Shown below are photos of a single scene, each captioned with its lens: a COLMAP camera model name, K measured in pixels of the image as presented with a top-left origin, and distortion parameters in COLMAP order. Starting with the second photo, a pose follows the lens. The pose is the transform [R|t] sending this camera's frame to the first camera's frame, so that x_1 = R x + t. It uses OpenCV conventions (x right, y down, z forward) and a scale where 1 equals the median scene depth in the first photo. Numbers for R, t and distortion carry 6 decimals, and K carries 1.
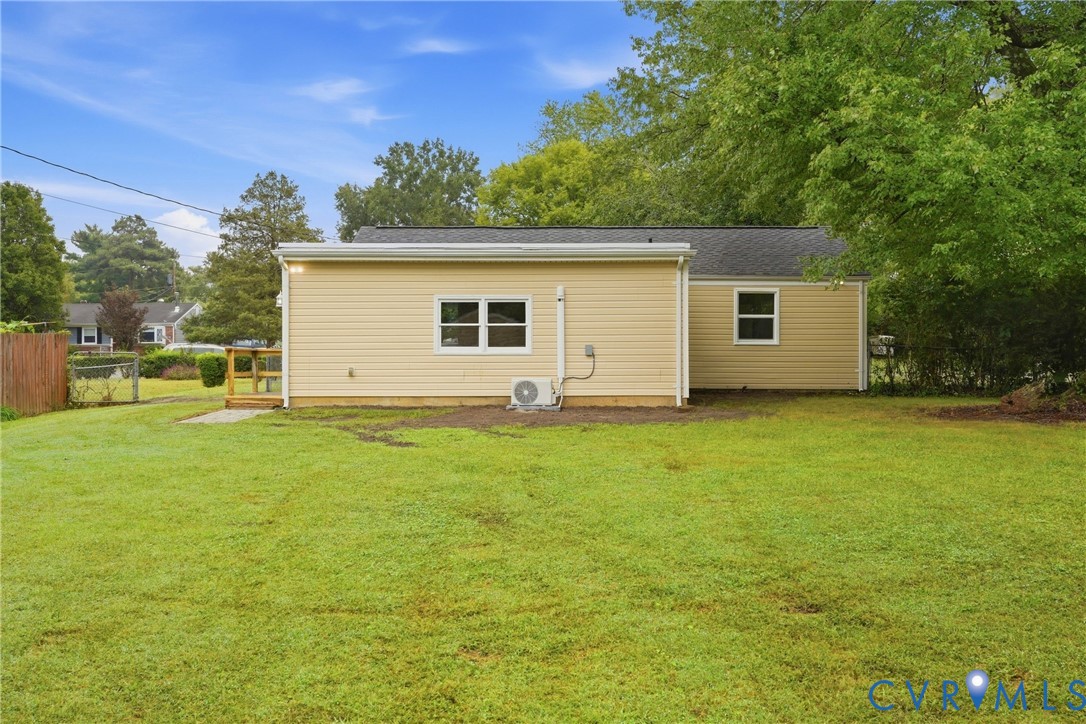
lens RADIAL K [[1058.1, 0, 543.0], [0, 1058.1, 362.0], [0, 0, 1]] dist [-0.011836, -0.008009]
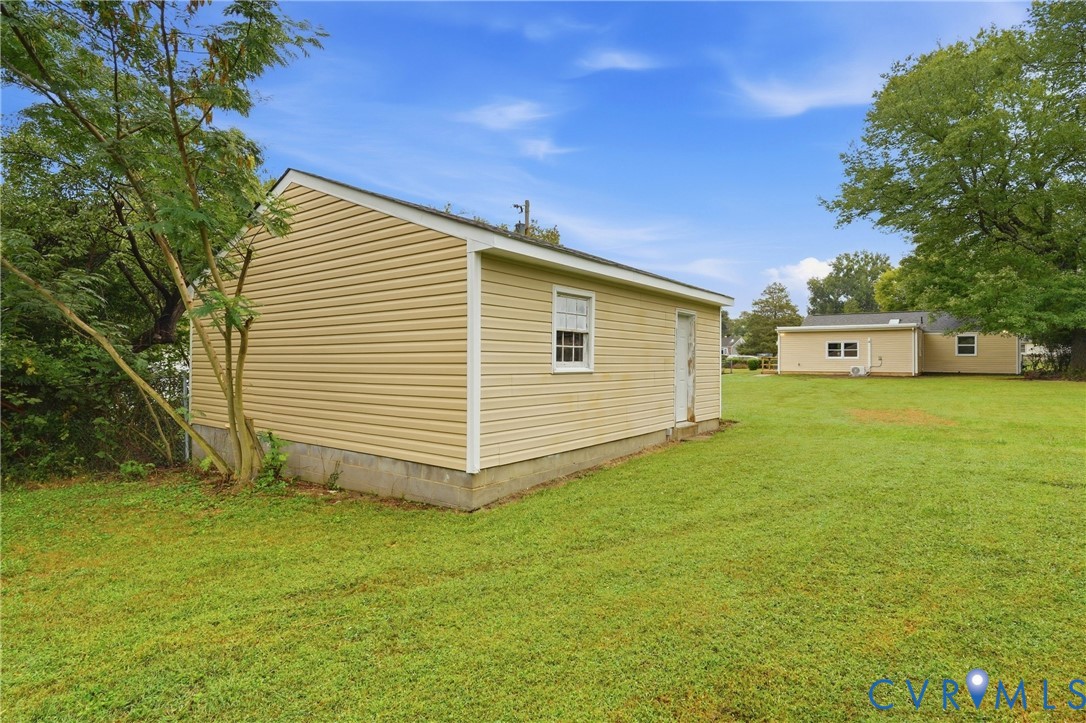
lens RADIAL K [[520.7, 0, 543.0], [0, 520.7, 361.5], [0, 0, 1]] dist [-0.027145, 0.000072]
pose [[0.783555, 0.006351, -0.621290, 0.208919], [-0.008965, 0.999959, -0.001084, 0.010521], [0.621258, 0.006419, 0.783580, -0.824399]]
